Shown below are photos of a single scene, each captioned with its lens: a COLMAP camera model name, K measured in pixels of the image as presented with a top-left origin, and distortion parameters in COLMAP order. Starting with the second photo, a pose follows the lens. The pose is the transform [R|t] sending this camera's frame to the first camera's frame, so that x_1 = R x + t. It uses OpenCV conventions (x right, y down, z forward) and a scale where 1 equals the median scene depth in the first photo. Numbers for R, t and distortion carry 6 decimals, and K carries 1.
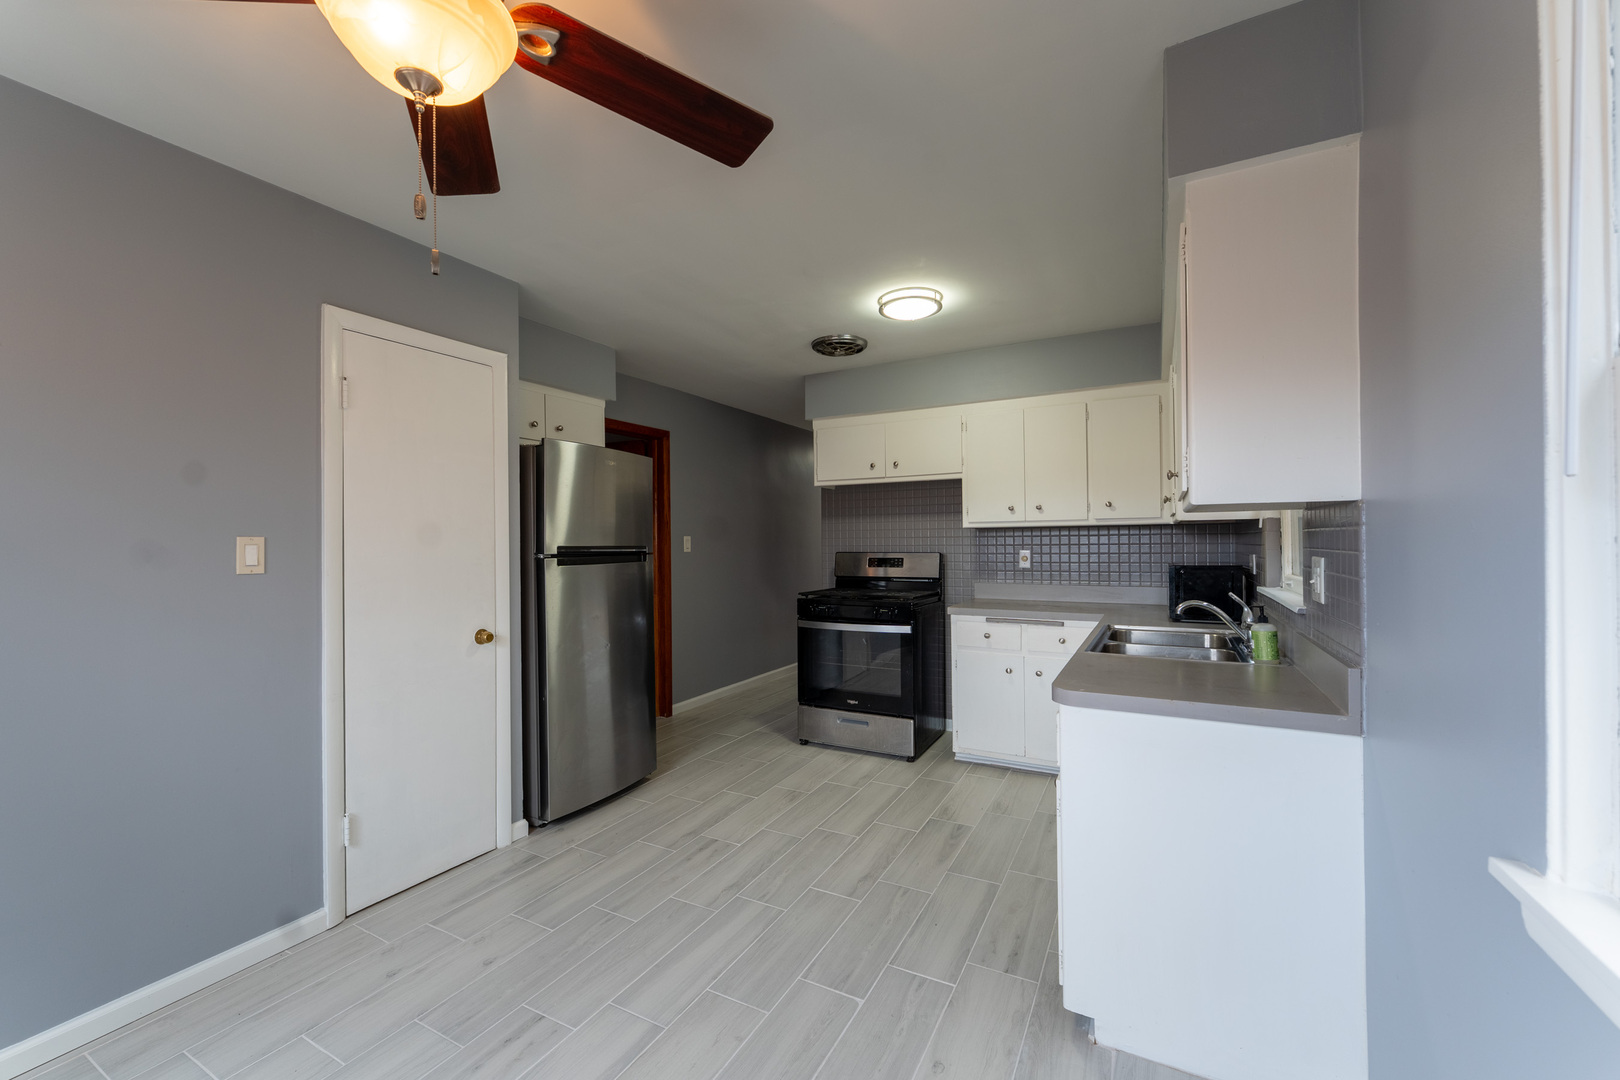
lens RADIAL K [[650.1, 0, 810.0], [0, 650.1, 540.0], [0, 0, 1]] dist [0.000519, 0.000079]
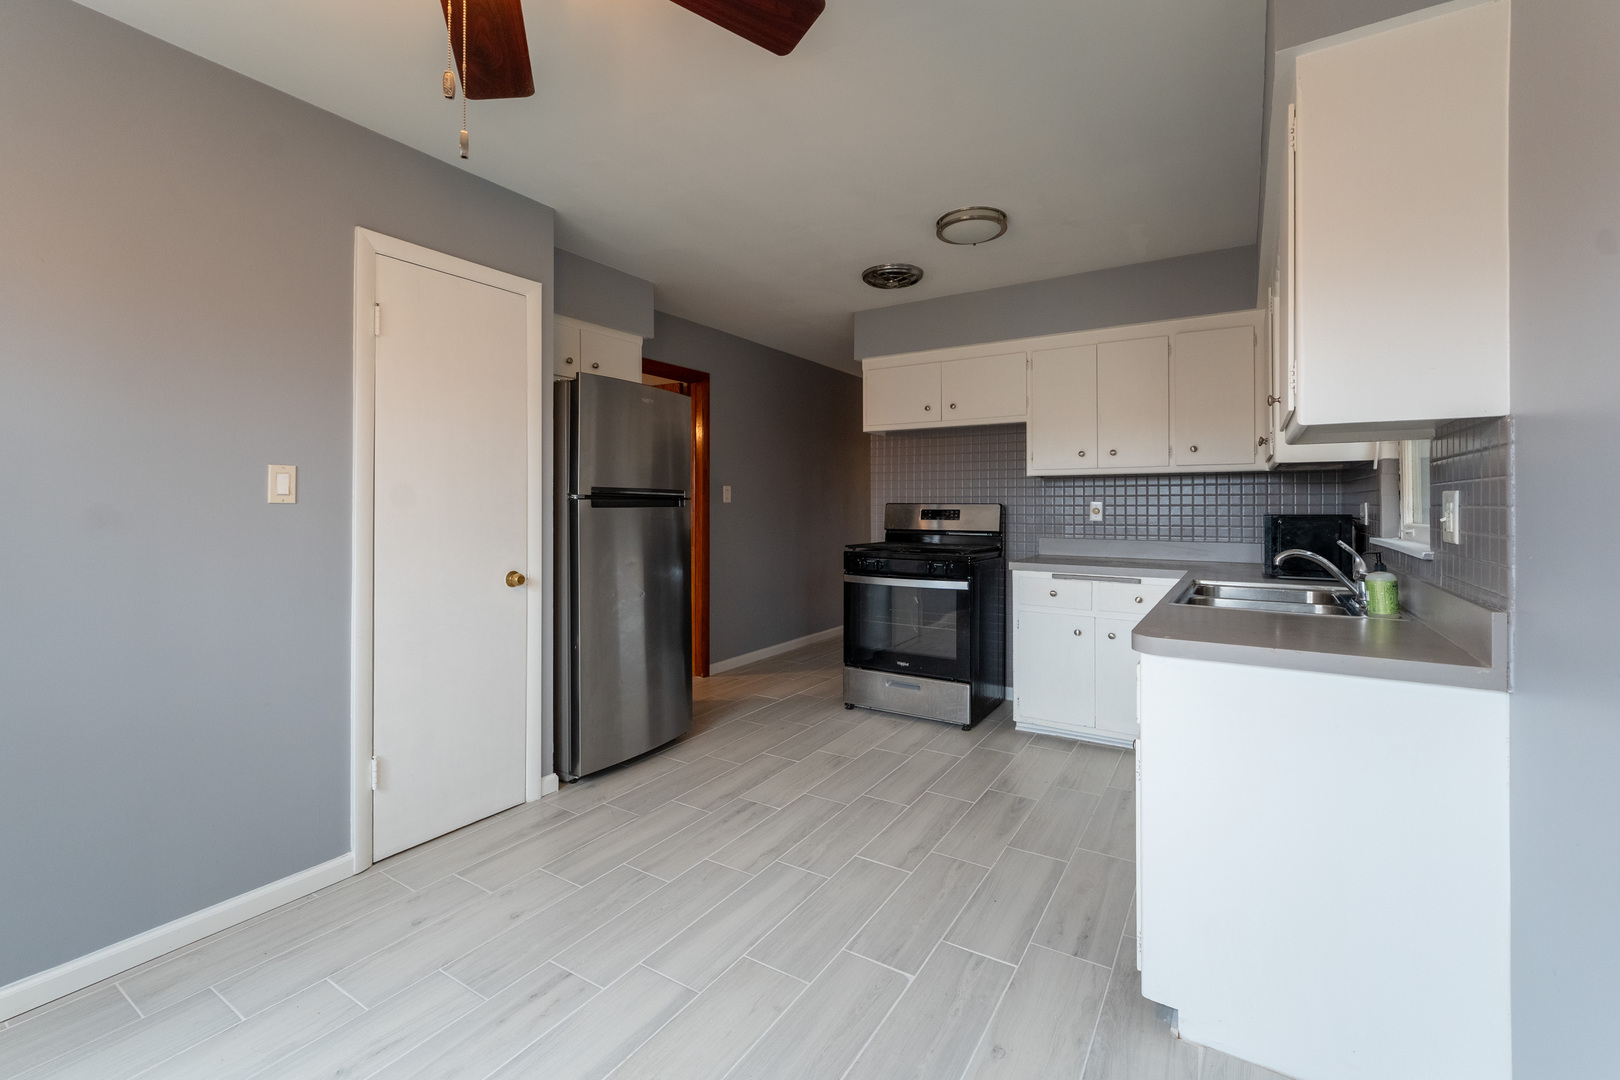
lens RADIAL K [[693.7, 0, 809.0], [0, 693.7, 502.6], [0, 0, 1]] dist [0.000384, 0.000301]
pose [[0.997590, 0.009582, -0.068715, -0.002884], [-0.009642, 0.999953, -0.000550, 0.032882], [0.068706, 0.001211, 0.997636, 0.015217]]
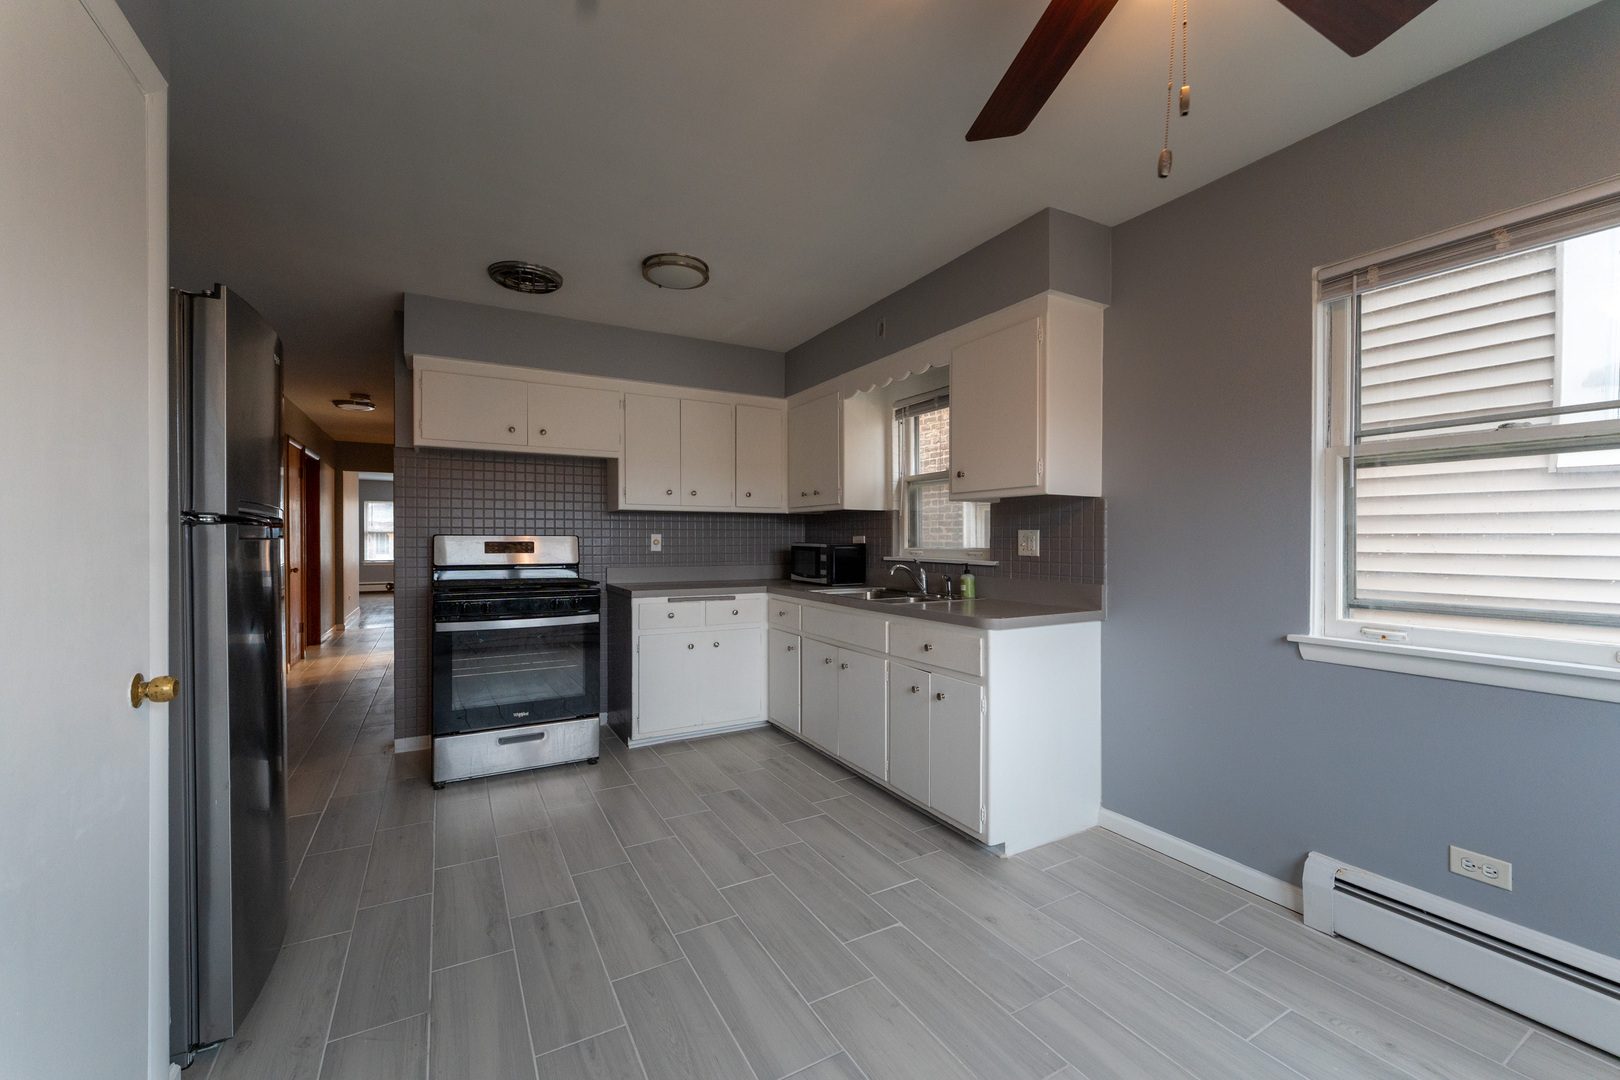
lens RADIAL K [[650.1, 0, 810.0], [0, 650.1, 540.0], [0, 0, 1]] dist [0.000519, 0.000079]
pose [[0.532367, 0.007965, 0.846476, -0.644528], [-0.007932, 0.999959, -0.004421, 0.042472], [-0.846477, -0.004361, 0.532408, 0.371321]]
